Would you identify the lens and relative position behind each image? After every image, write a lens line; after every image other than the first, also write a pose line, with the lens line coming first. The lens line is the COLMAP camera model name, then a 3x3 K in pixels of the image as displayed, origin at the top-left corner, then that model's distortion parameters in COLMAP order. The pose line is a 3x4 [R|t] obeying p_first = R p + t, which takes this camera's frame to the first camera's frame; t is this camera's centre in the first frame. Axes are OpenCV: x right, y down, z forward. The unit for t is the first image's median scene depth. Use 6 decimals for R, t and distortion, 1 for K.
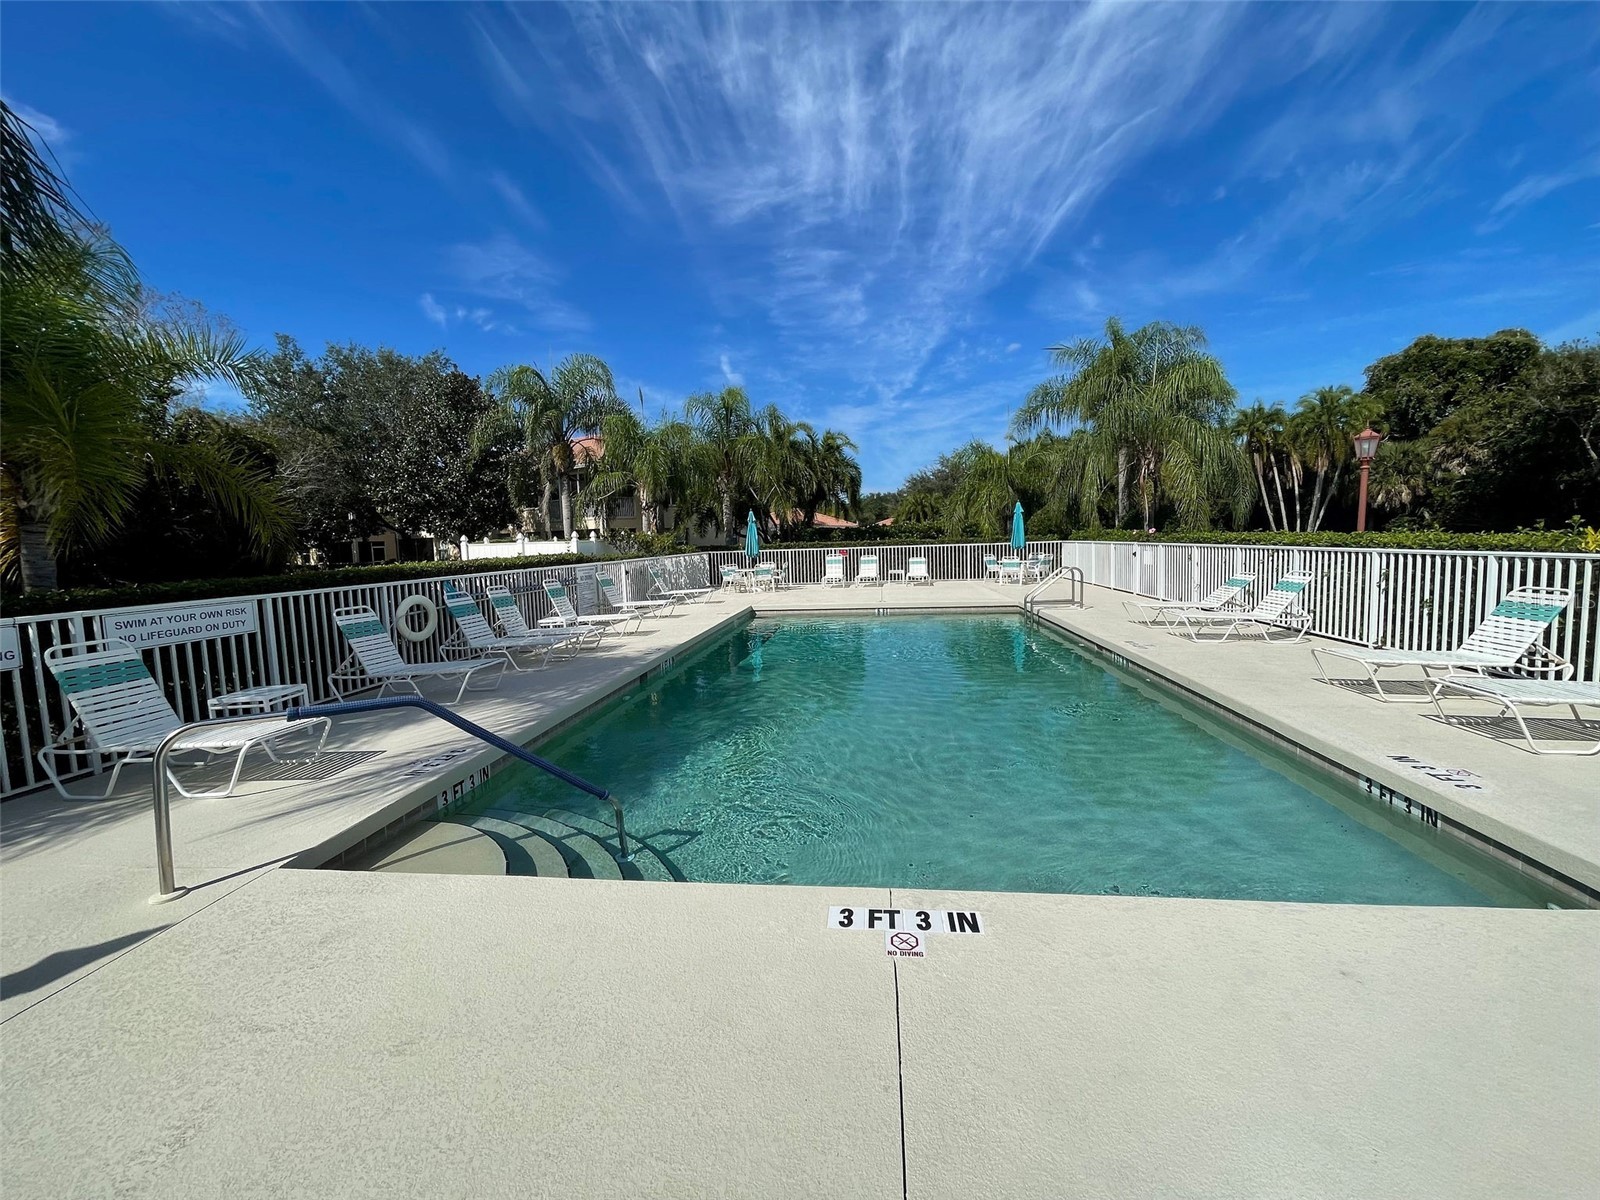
lens RADIAL K [[642.9, 0, 790.5], [0, 642.9, 619.3], [0, 0, 1]] dist [0.000310, 0.000206]
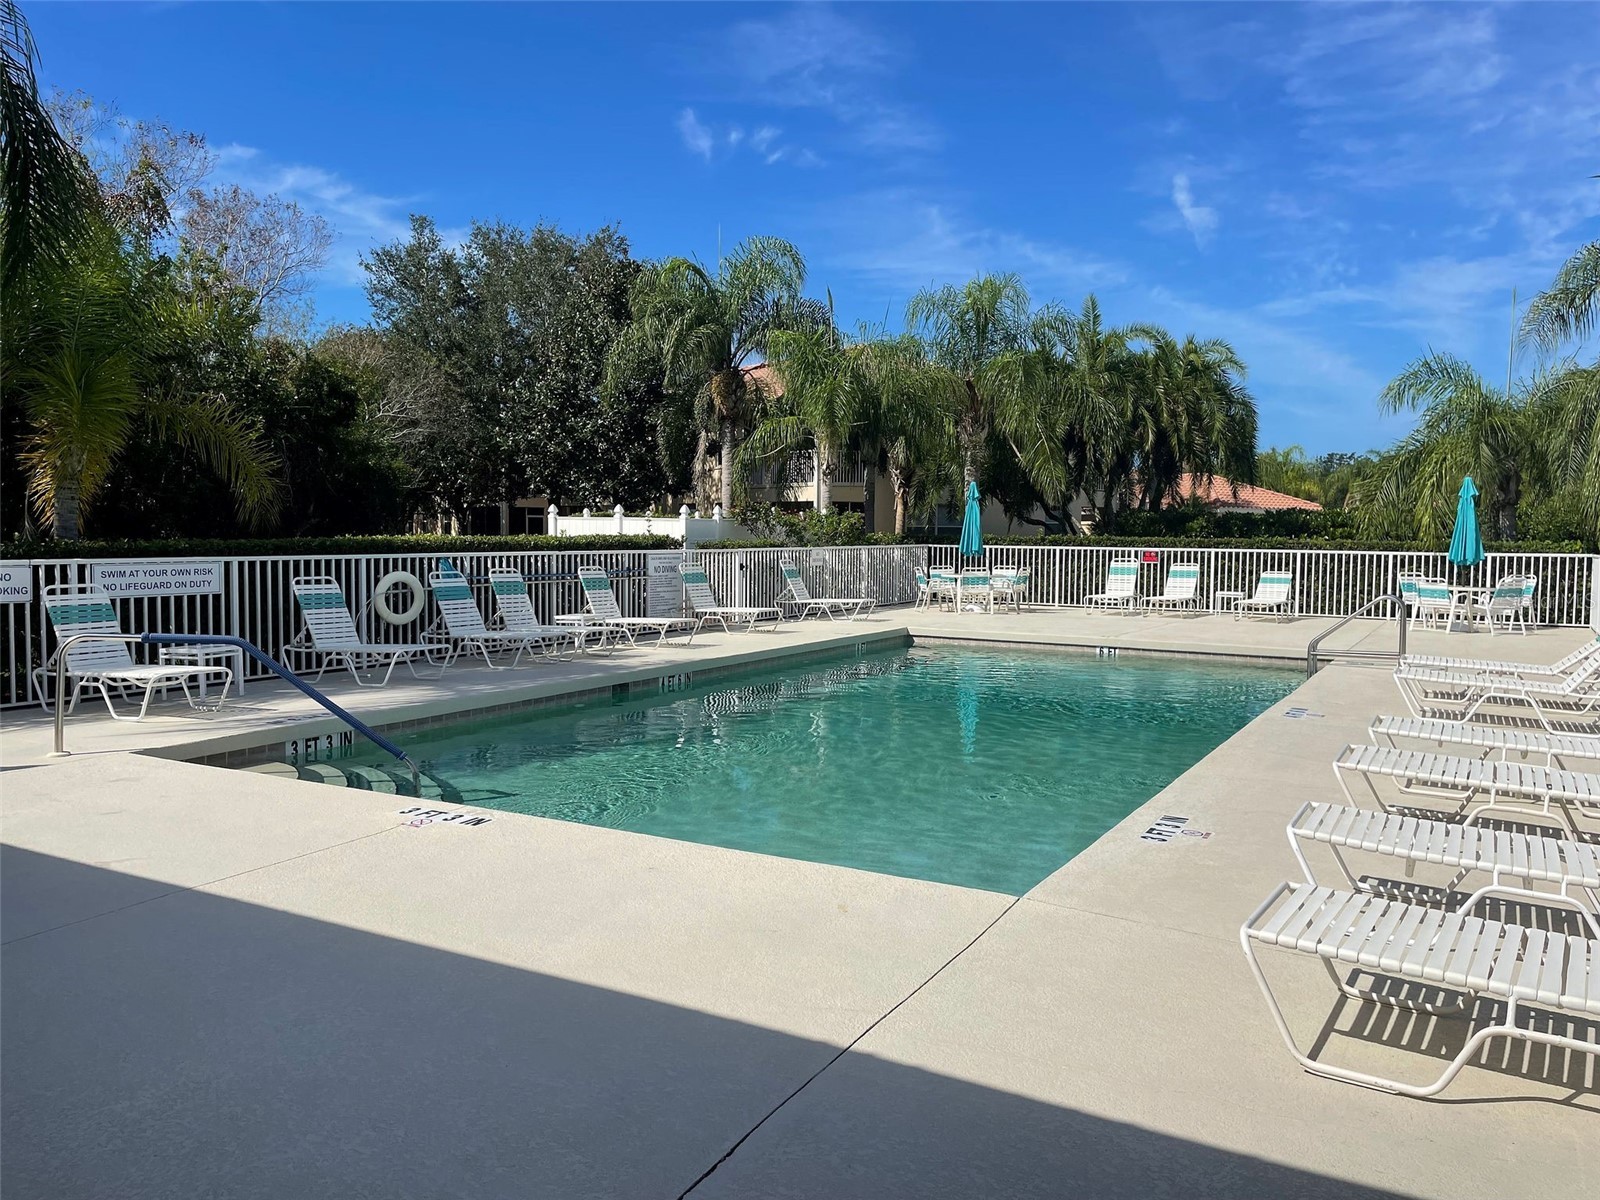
lens RADIAL K [[1241.6, 0, 800.0], [0, 1241.6, 600.0], [0, 0, 1]] dist [0.033651, -0.054384]
pose [[0.917312, 0.064184, -0.392963, 0.227364], [-0.088055, 0.995187, -0.043004, 0.010015], [0.388311, 0.074050, 0.918548, -0.130329]]
